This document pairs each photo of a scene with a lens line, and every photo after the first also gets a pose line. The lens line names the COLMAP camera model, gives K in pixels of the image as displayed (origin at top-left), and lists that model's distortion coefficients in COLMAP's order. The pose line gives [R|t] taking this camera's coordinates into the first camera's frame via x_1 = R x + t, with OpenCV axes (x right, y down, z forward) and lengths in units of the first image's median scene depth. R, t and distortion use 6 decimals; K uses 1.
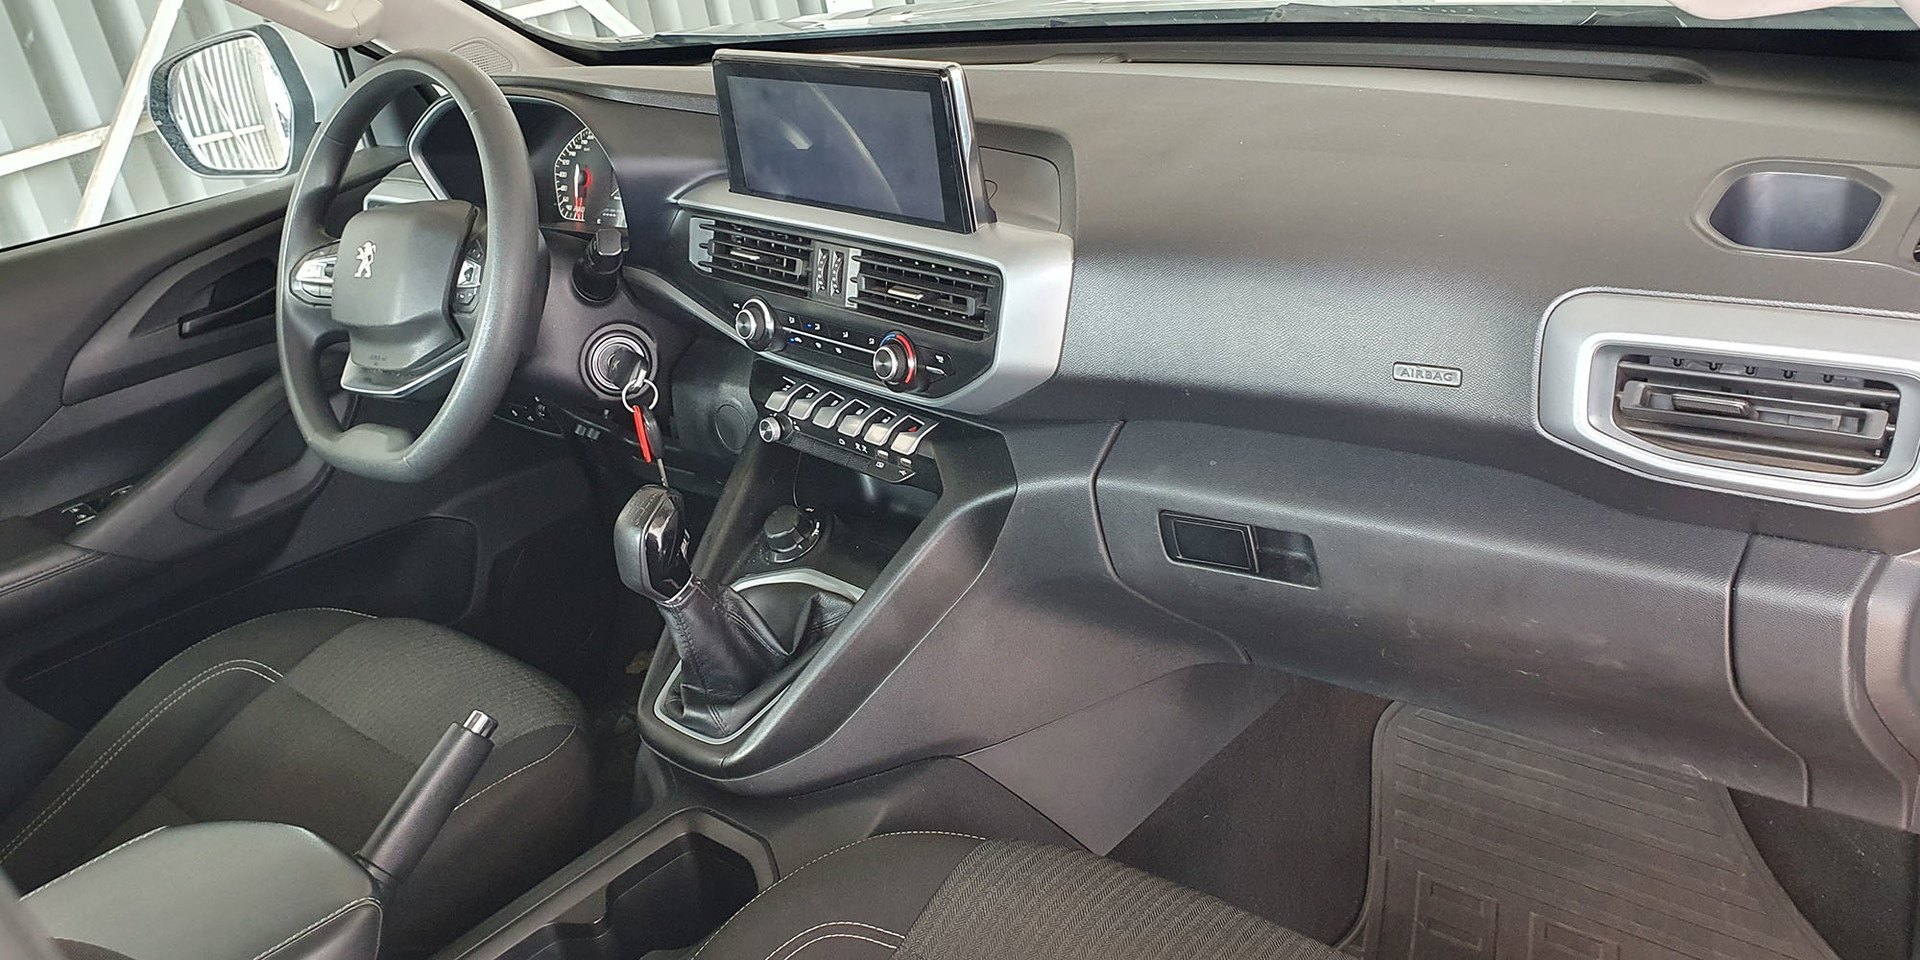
lens RADIAL K [[1653.1, 0, 952.3], [0, 1653.1, 446.5], [0, 0, 1]] dist [0.069131, -0.255087]
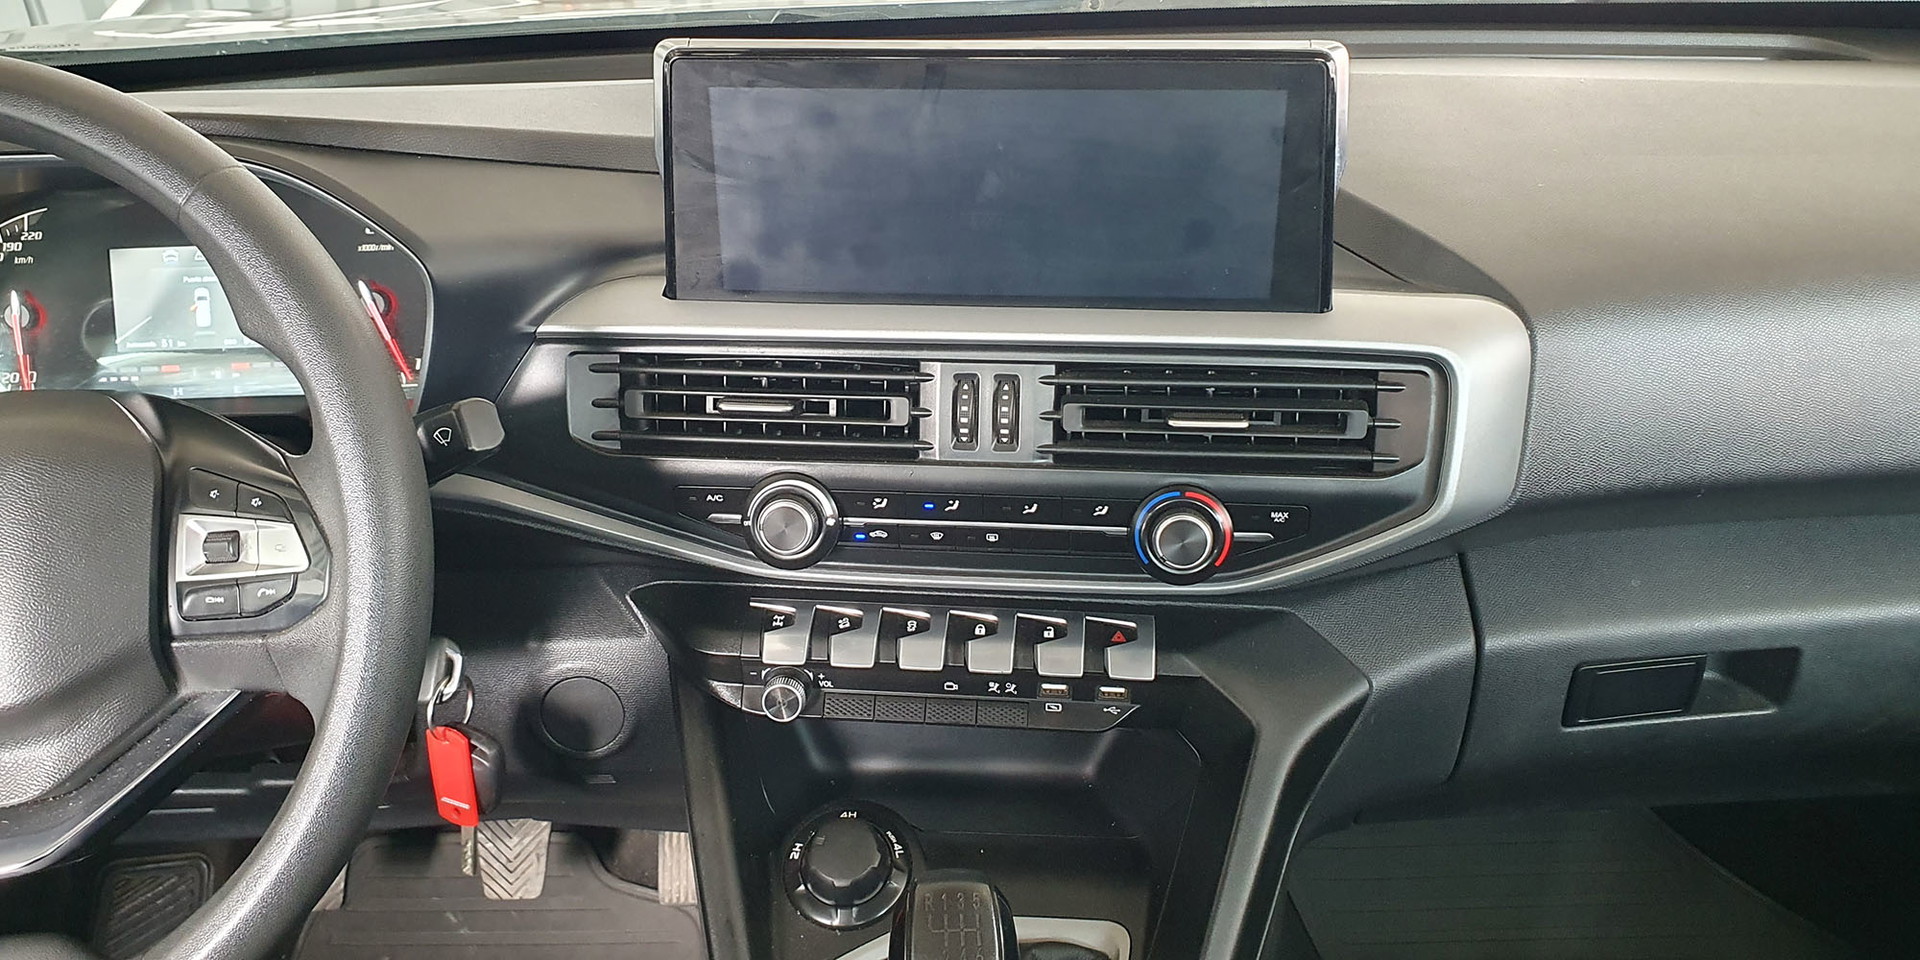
lens RADIAL K [[1653.1, 0, 952.3], [0, 1653.1, 446.5], [0, 0, 1]] dist [0.069131, -0.255087]
pose [[0.712937, -0.167536, 0.680920, -0.502128], [0.186582, 0.981357, 0.046101, -0.126776], [-0.675949, 0.094181, 0.730905, 0.603862]]
